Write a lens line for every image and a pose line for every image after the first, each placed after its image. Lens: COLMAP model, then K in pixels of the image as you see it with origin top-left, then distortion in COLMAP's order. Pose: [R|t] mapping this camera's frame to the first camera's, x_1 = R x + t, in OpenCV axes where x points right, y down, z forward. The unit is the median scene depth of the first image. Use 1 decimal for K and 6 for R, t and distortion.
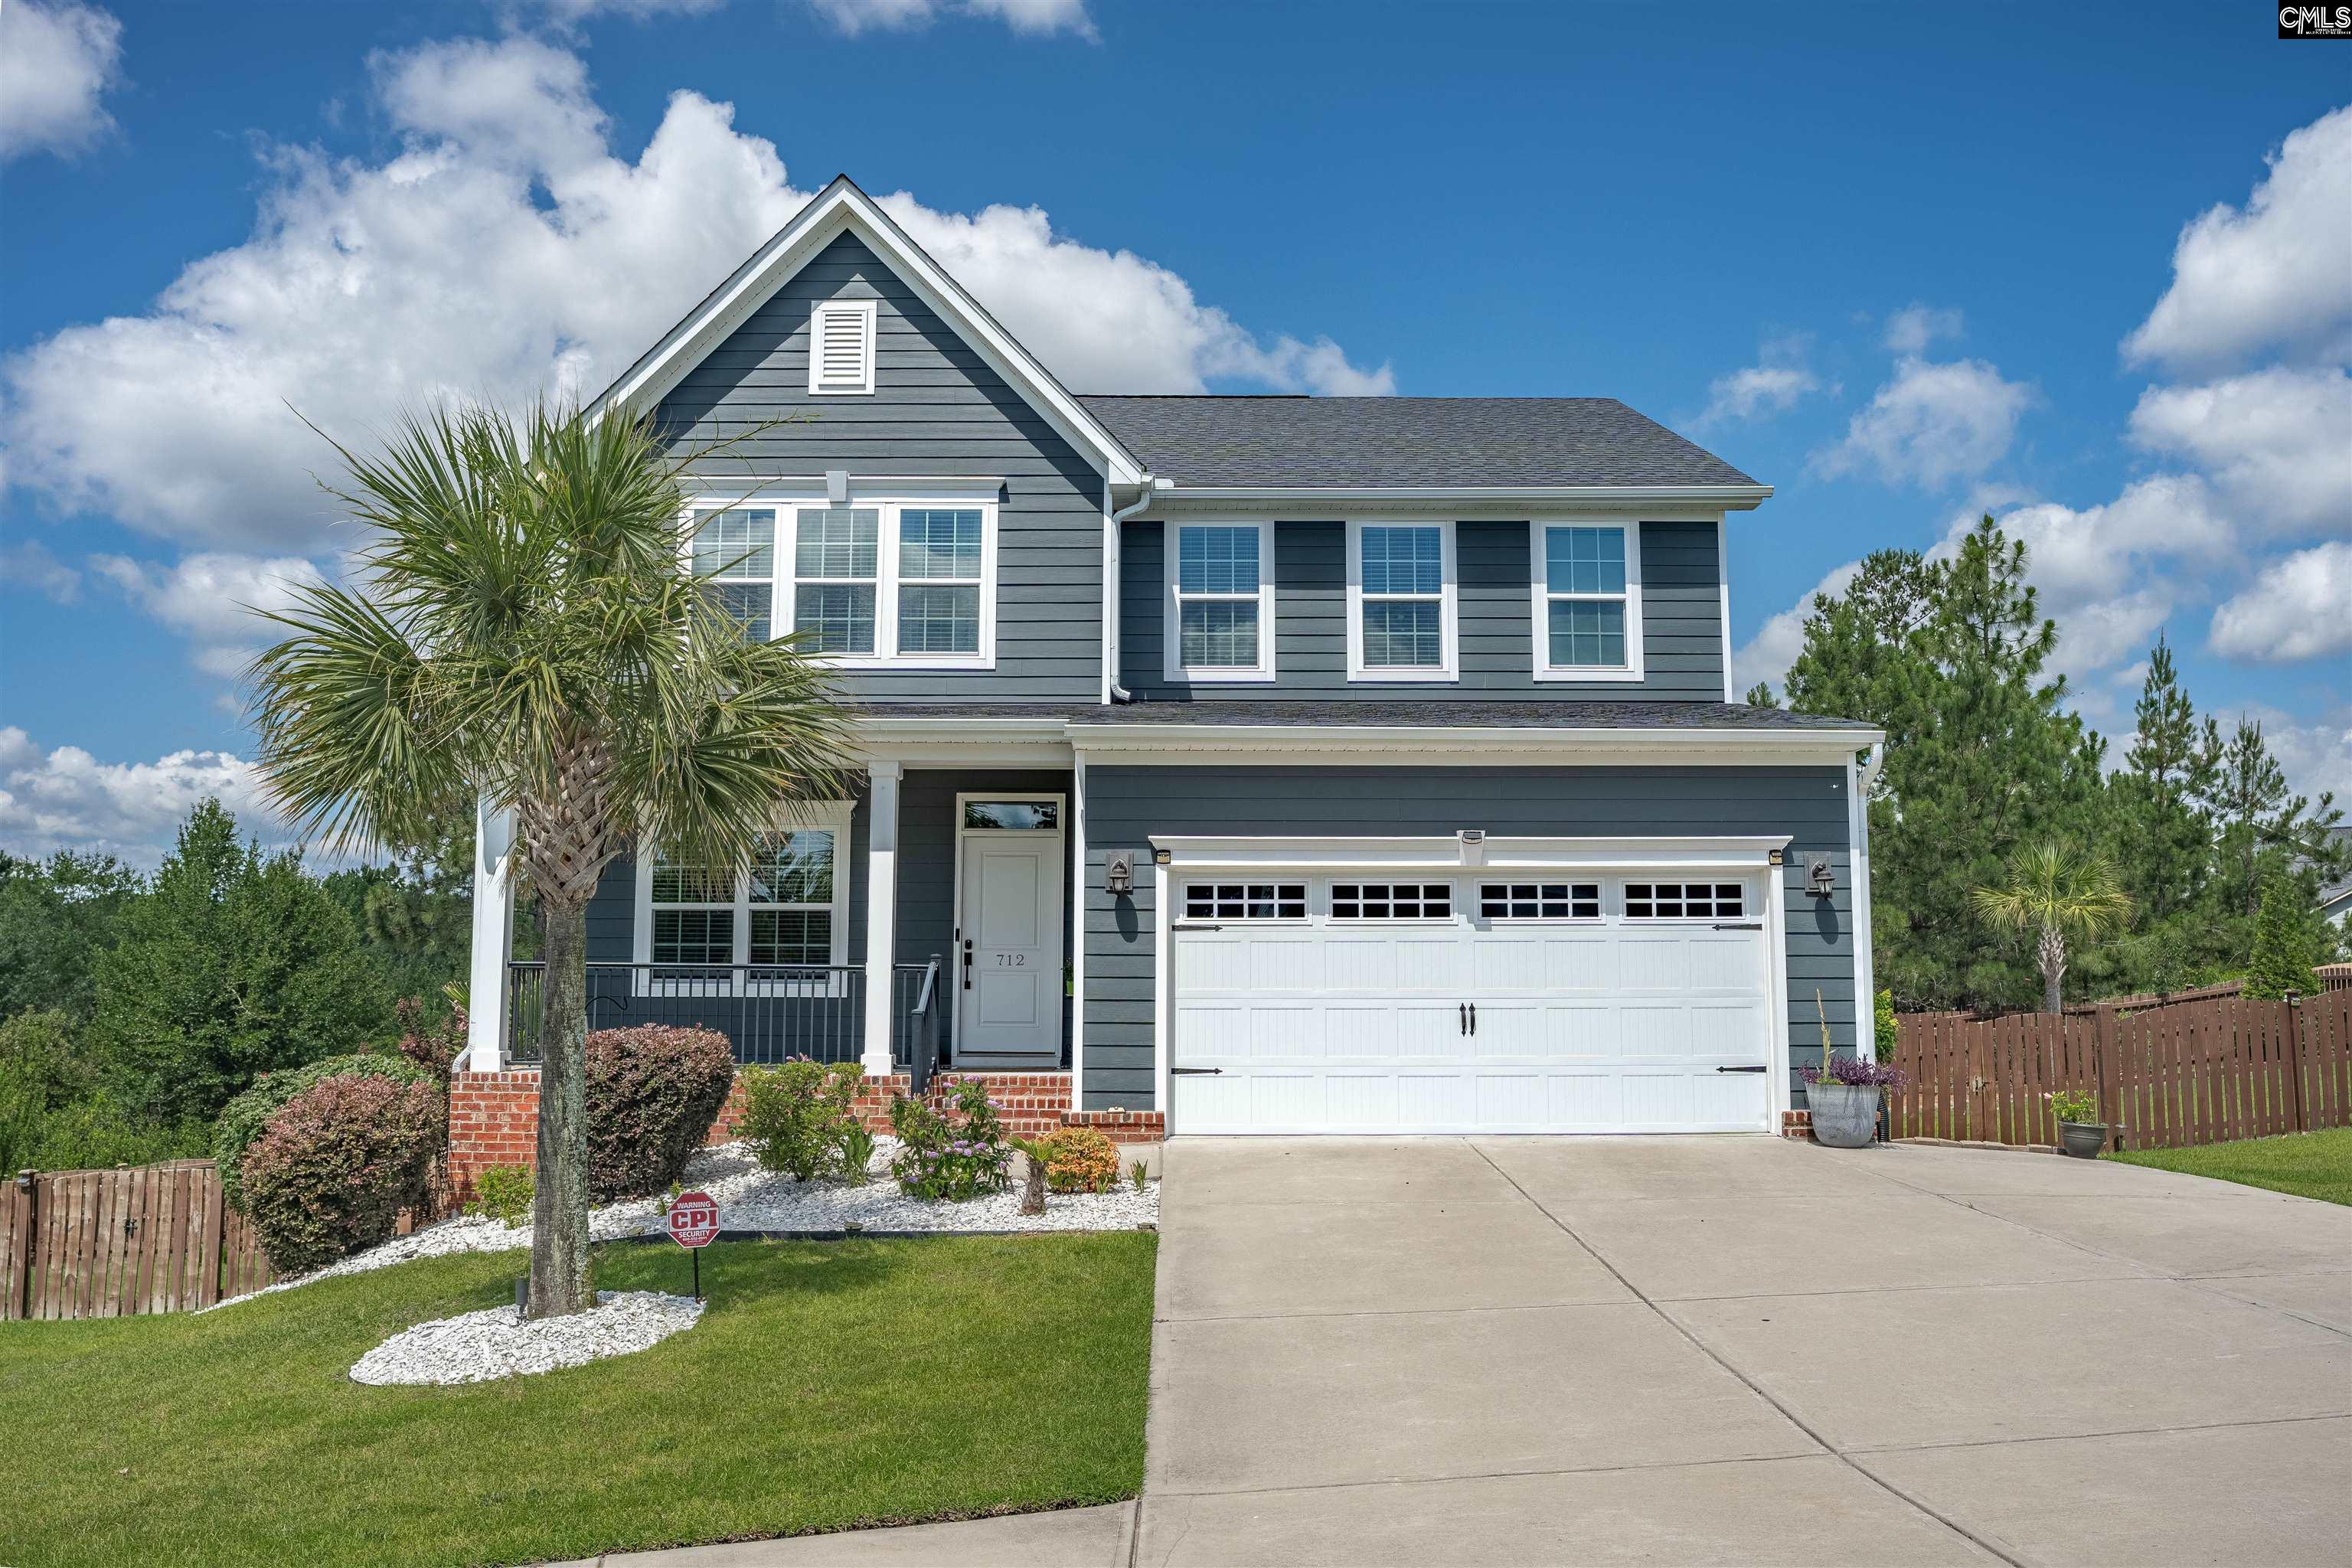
lens RADIAL K [[1666.8, 0, 1194.7], [0, 1666.8, 777.2], [0, 0, 1]] dist [-0.042508, 0.002112]
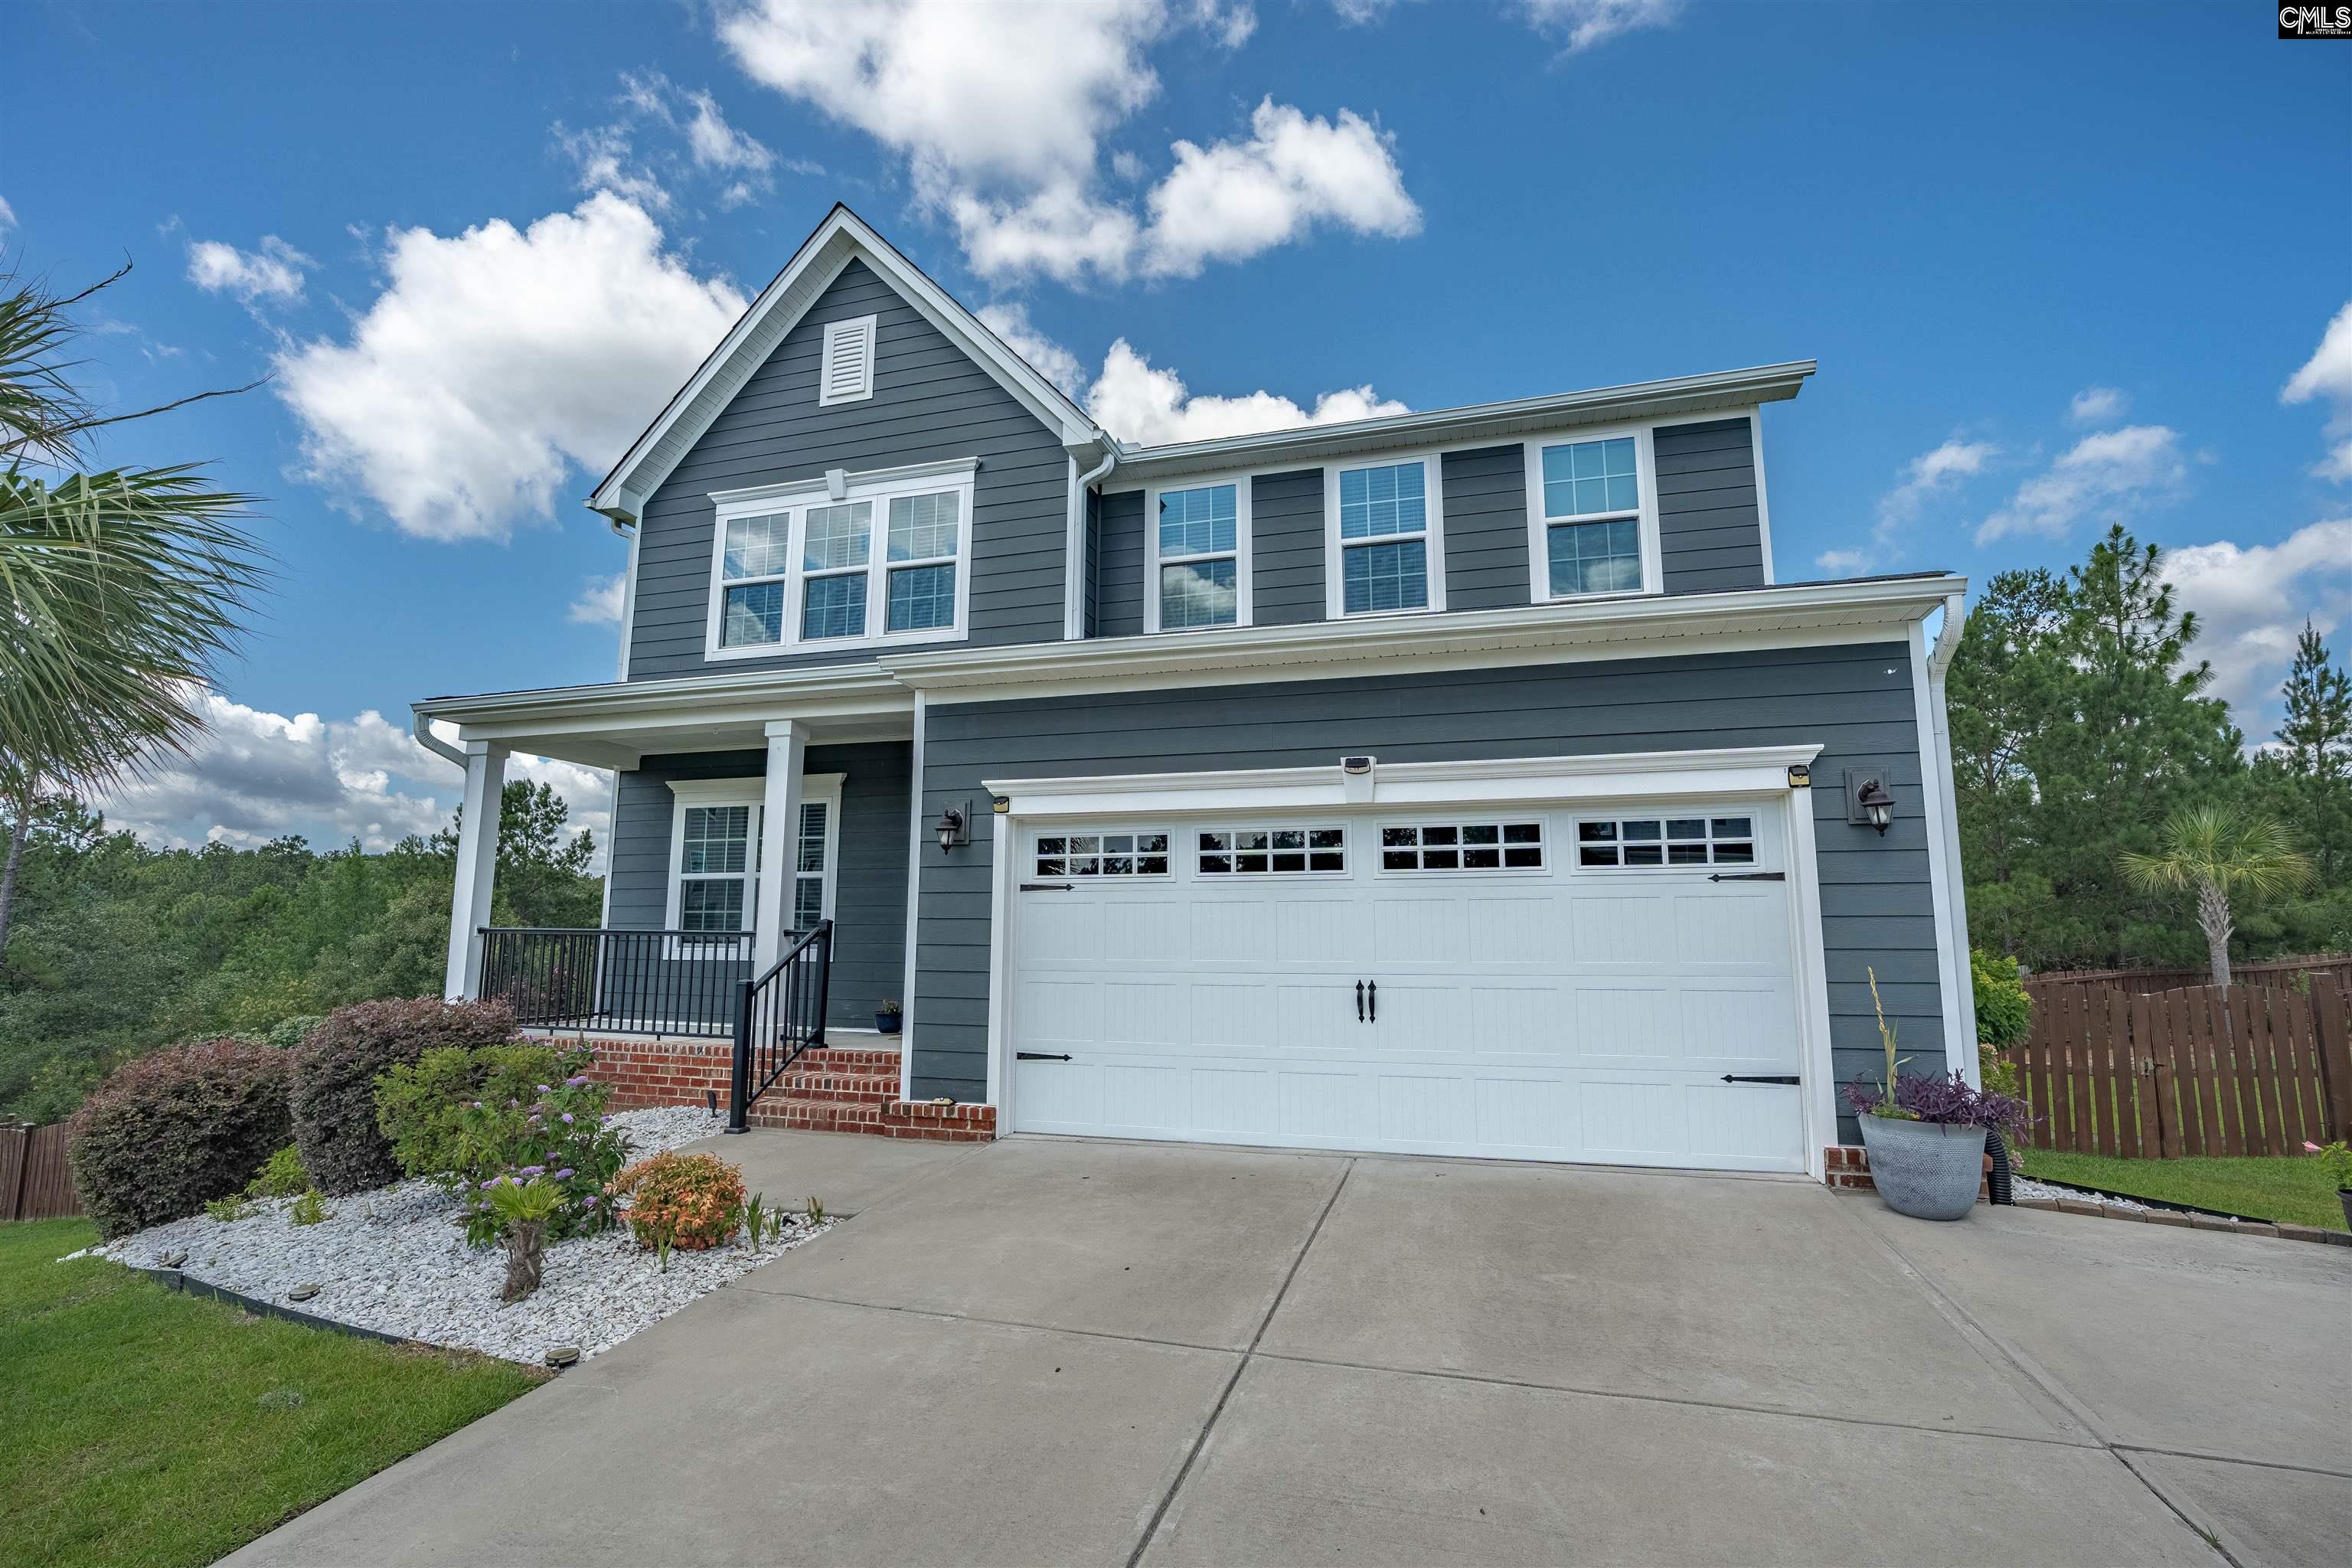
lens RADIAL K [[1068.0, 0, 1181.8], [0, 1068.0, 773.4], [0, 0, 1]] dist [-0.021895, 0.000296]
pose [[0.959500, -0.041889, -0.278578, 0.212639], [0.032984, 0.998786, -0.036579, 0.052045], [0.279772, 0.025909, 0.959717, 0.470004]]
